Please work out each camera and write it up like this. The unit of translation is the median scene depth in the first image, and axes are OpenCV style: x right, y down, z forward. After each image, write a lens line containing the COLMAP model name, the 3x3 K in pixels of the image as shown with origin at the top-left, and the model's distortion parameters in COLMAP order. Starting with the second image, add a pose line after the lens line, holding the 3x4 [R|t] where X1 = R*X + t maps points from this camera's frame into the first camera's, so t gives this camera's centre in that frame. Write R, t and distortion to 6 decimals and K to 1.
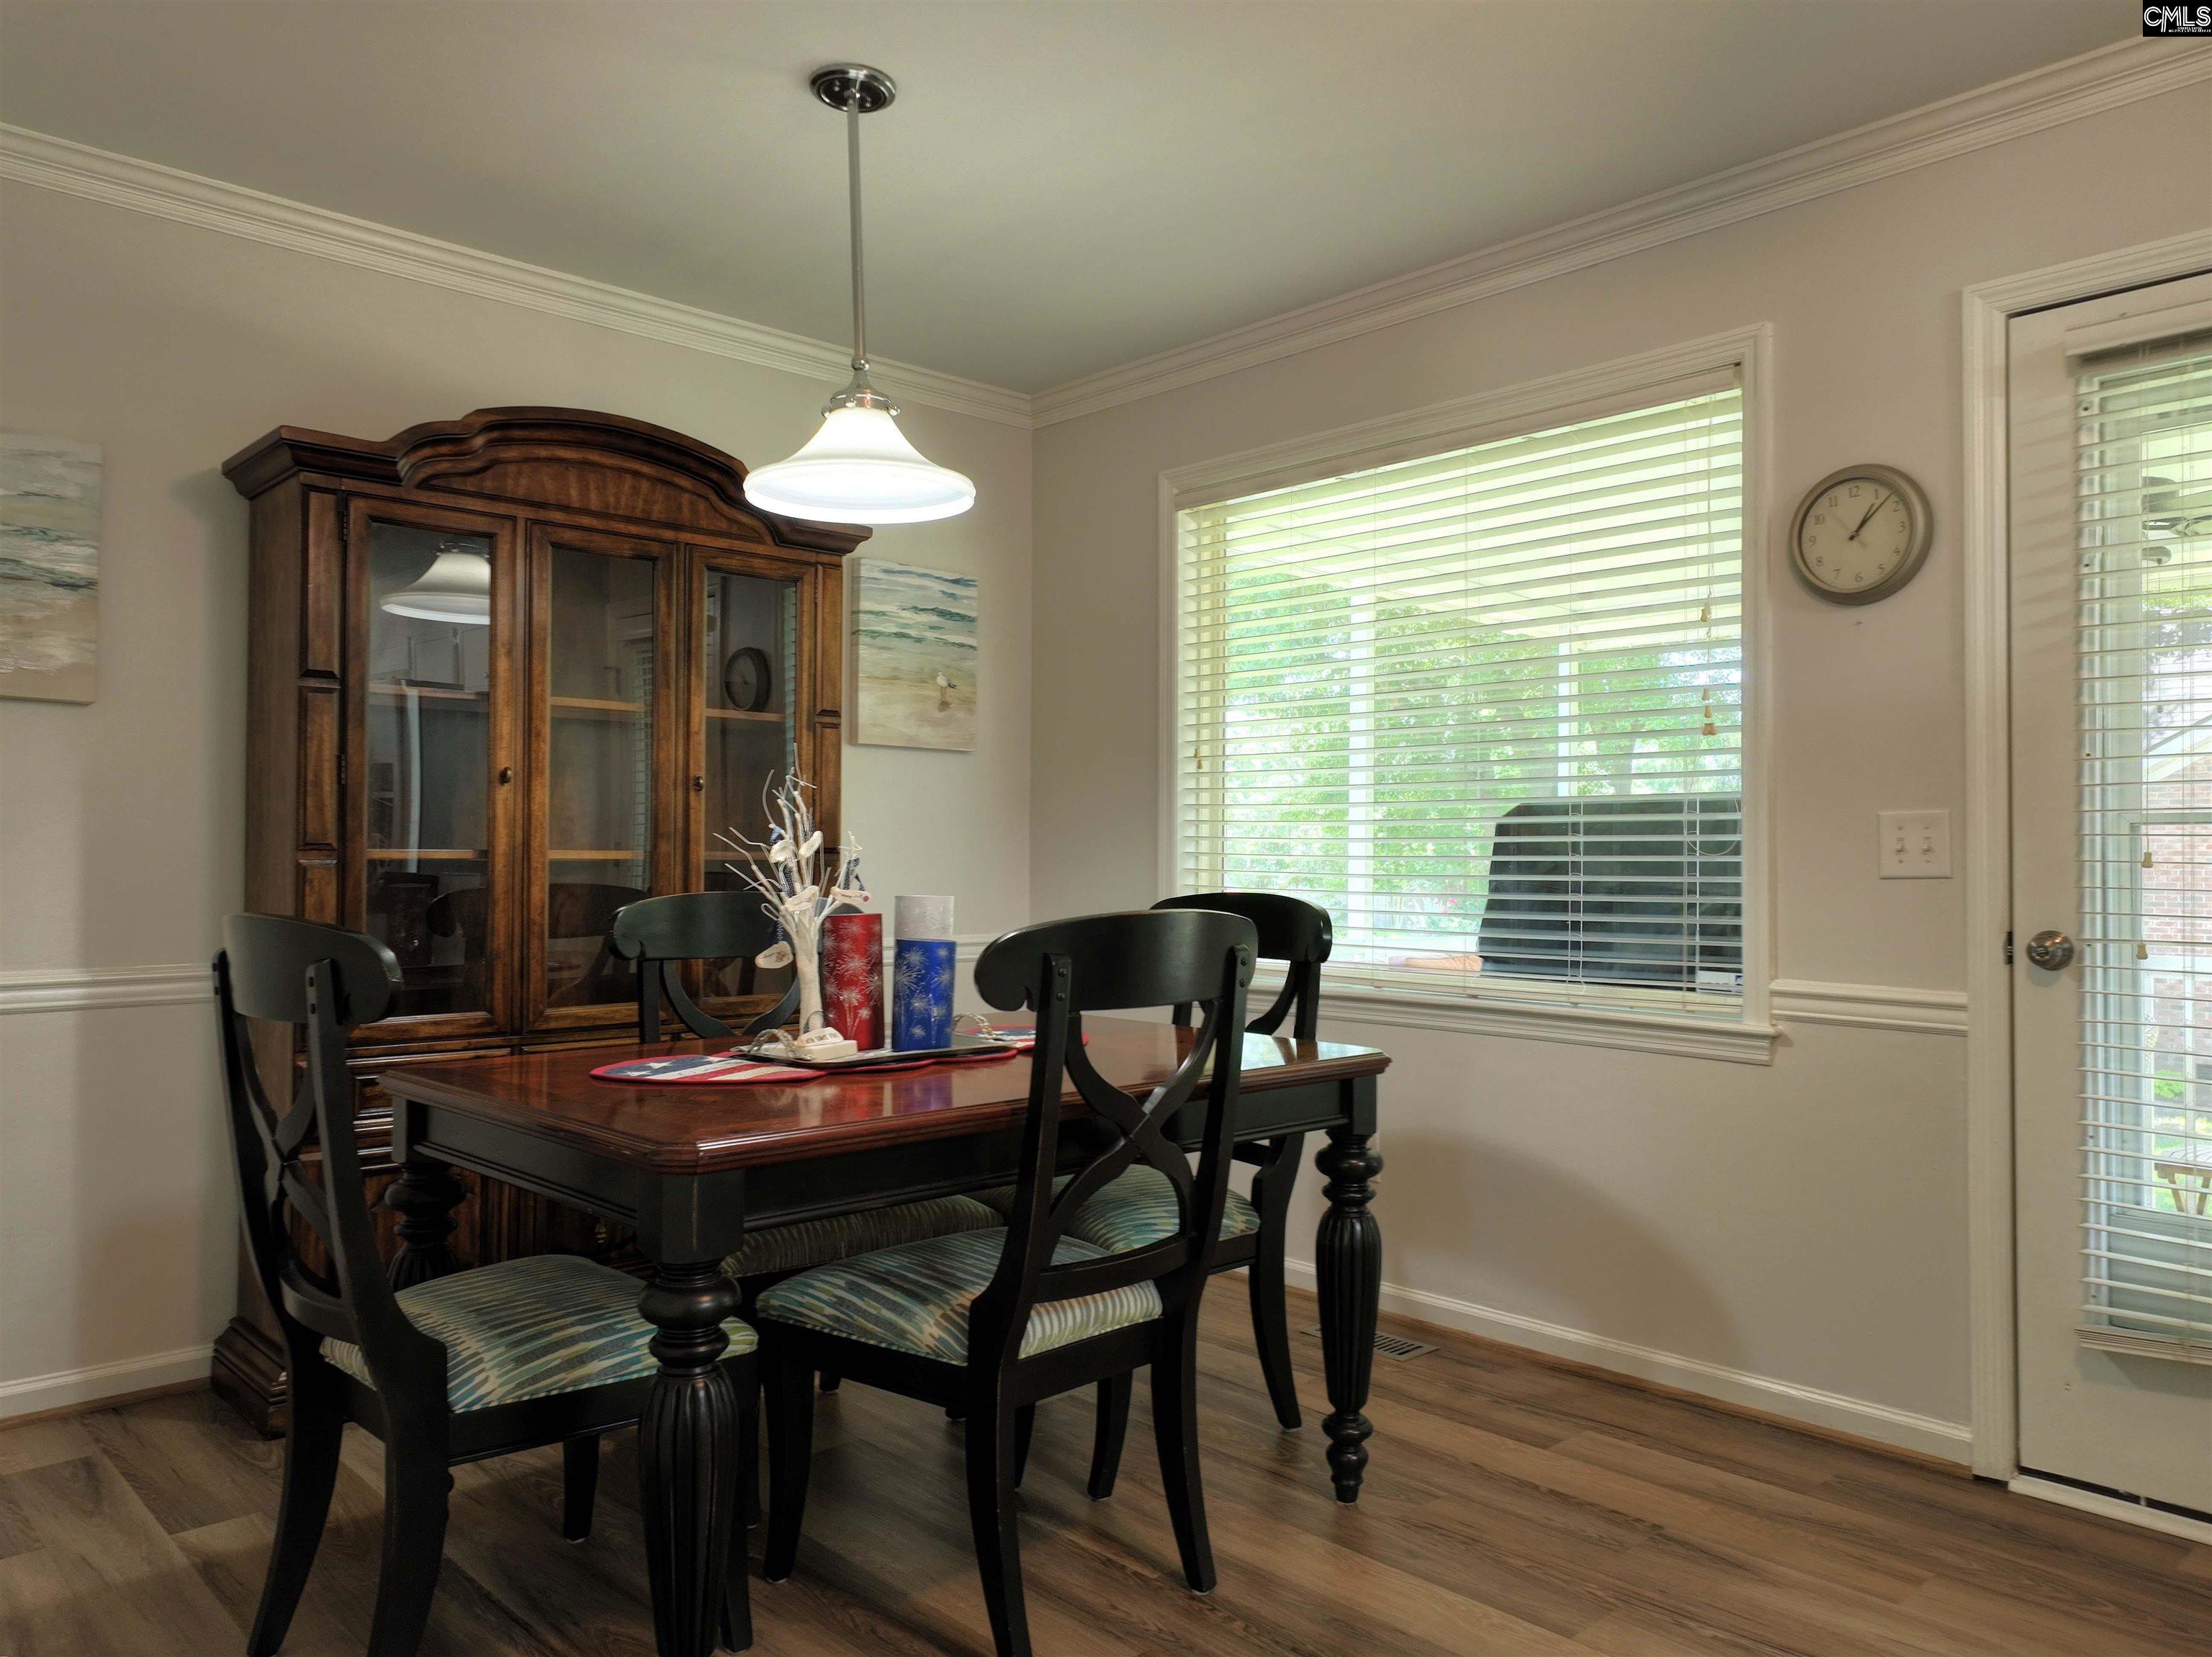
lens RADIAL K [[1570.2, 0, 1118.9], [0, 1570.2, 823.7], [0, 0, 1]] dist [0.006378, 0.007085]
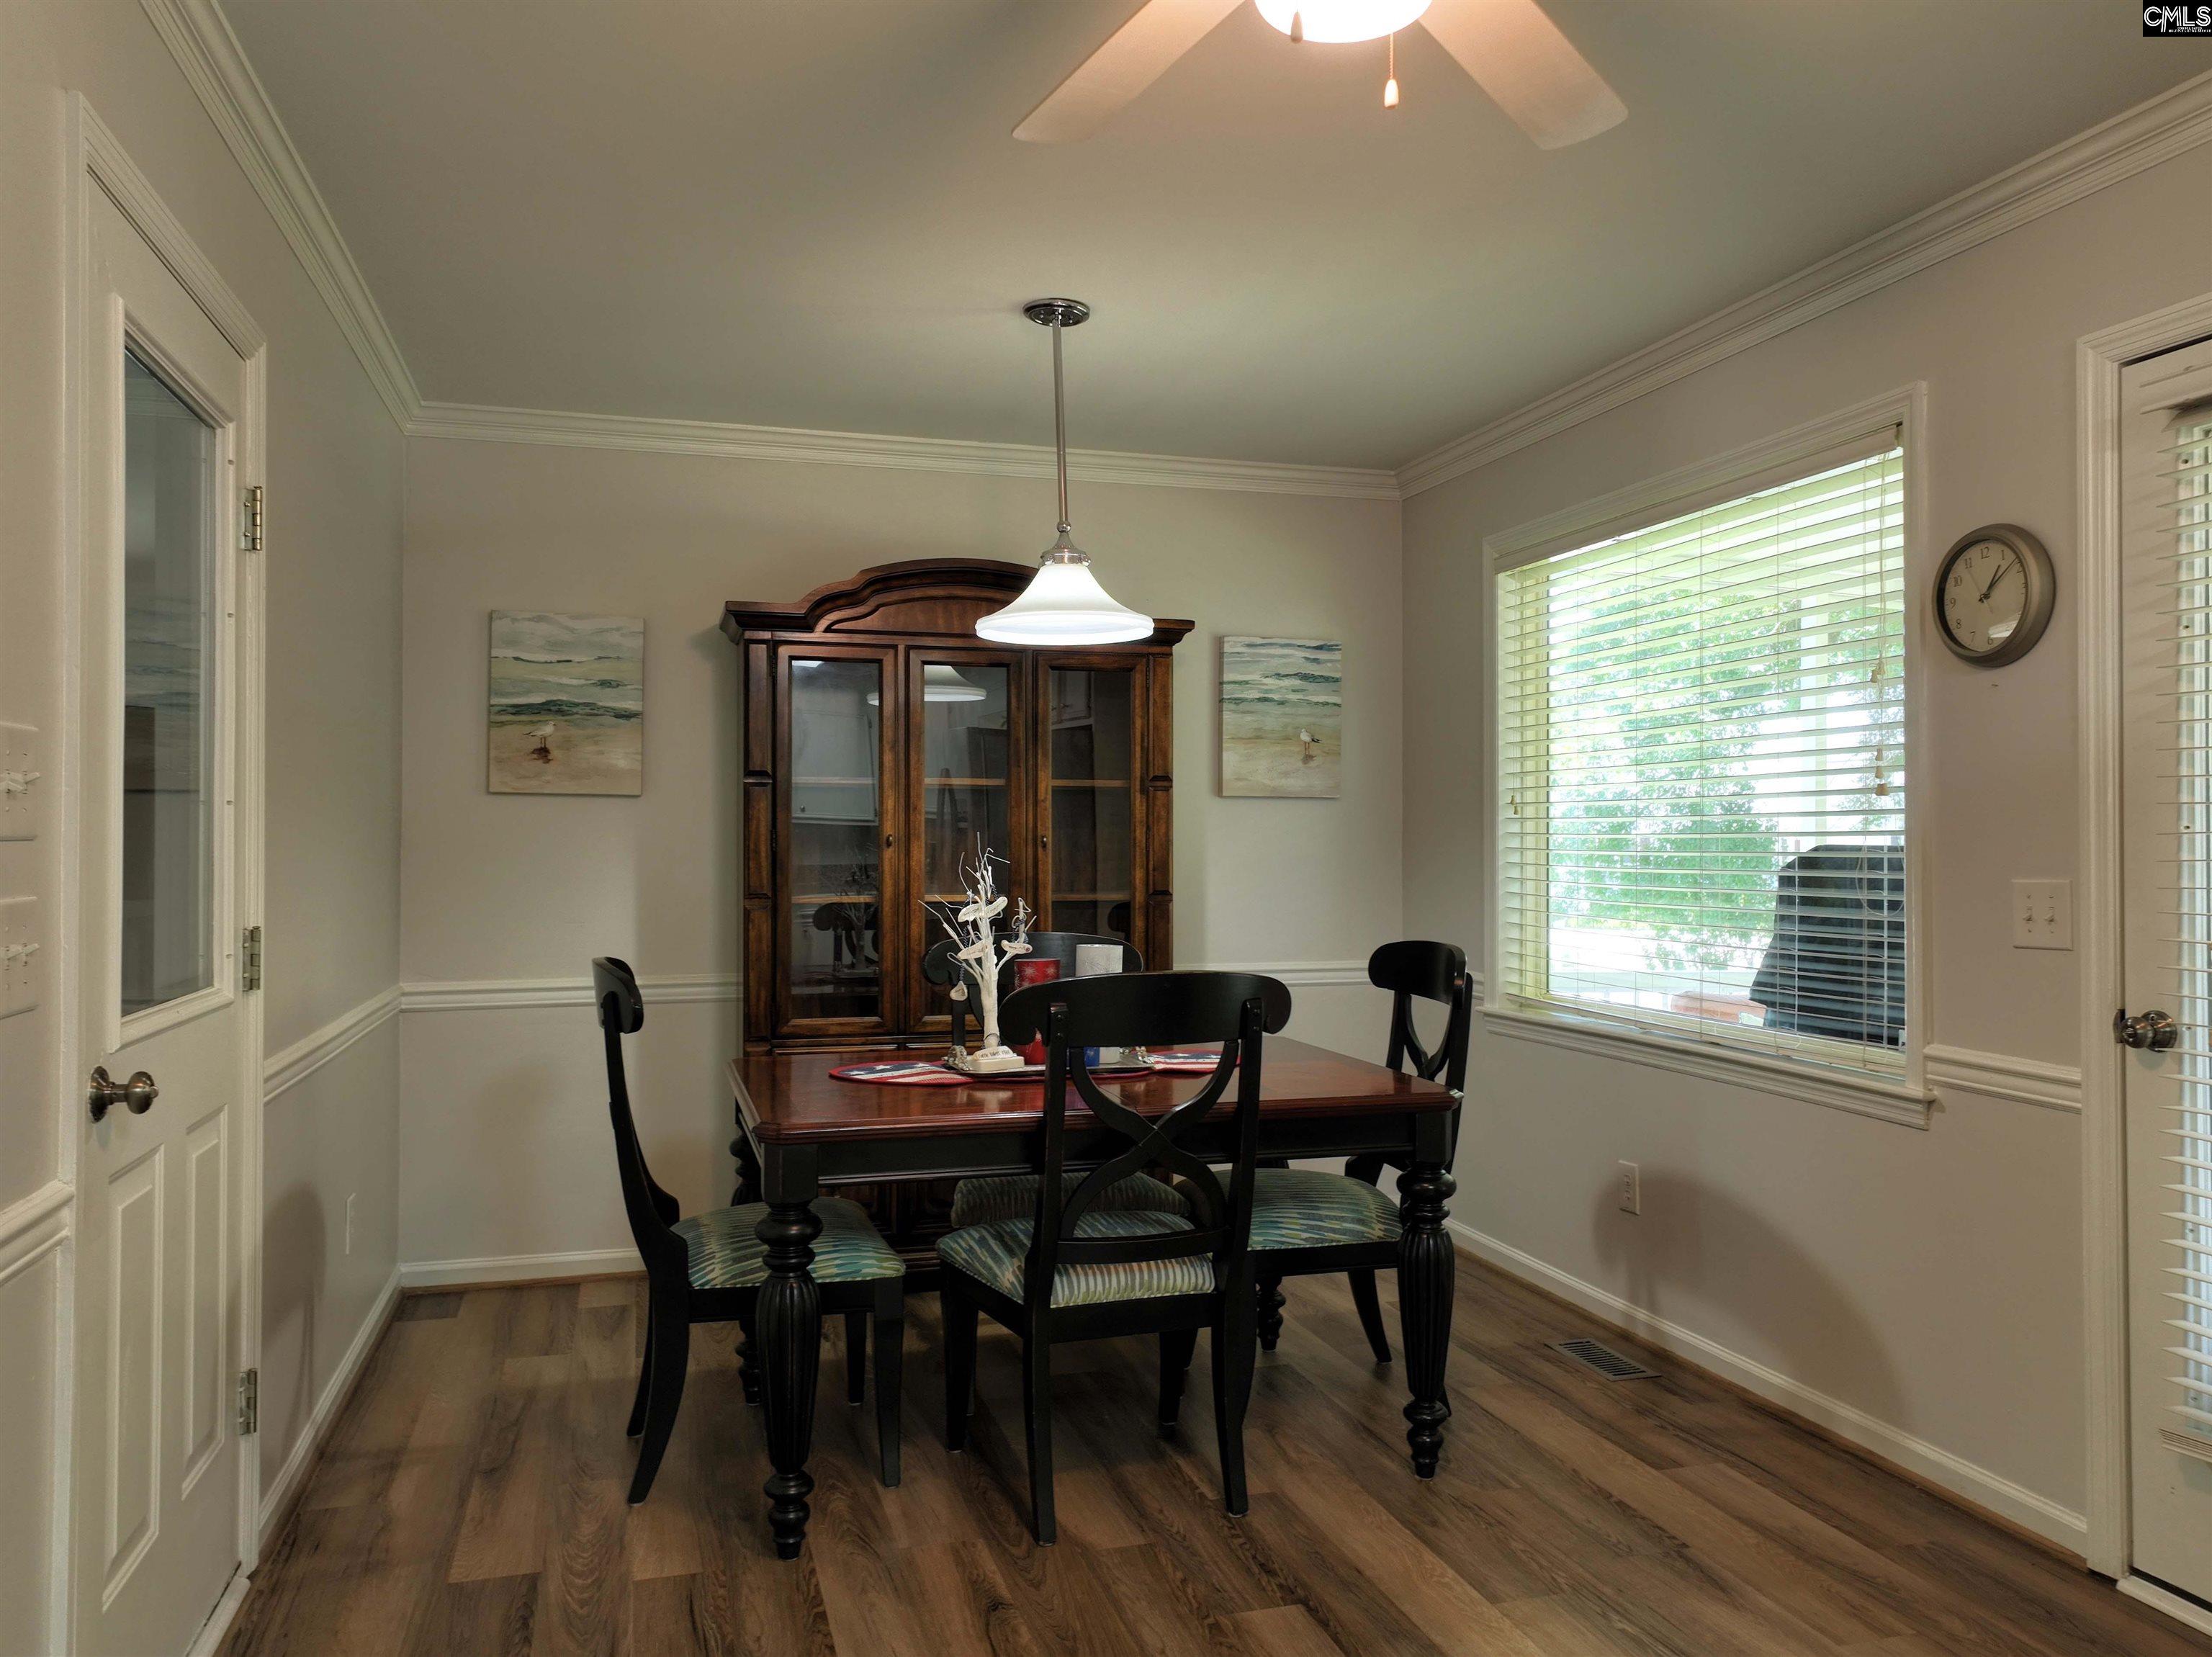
lens RADIAL K [[1585.0, 0, 1121.7], [0, 1585.0, 824.0], [0, 0, 1]] dist [0.003096, 0.014763]
pose [[0.896235, -0.009627, -0.443475, 0.410242], [0.012570, 0.999914, 0.003698, -0.050453], [0.443401, -0.008889, 0.896279, -0.126117]]
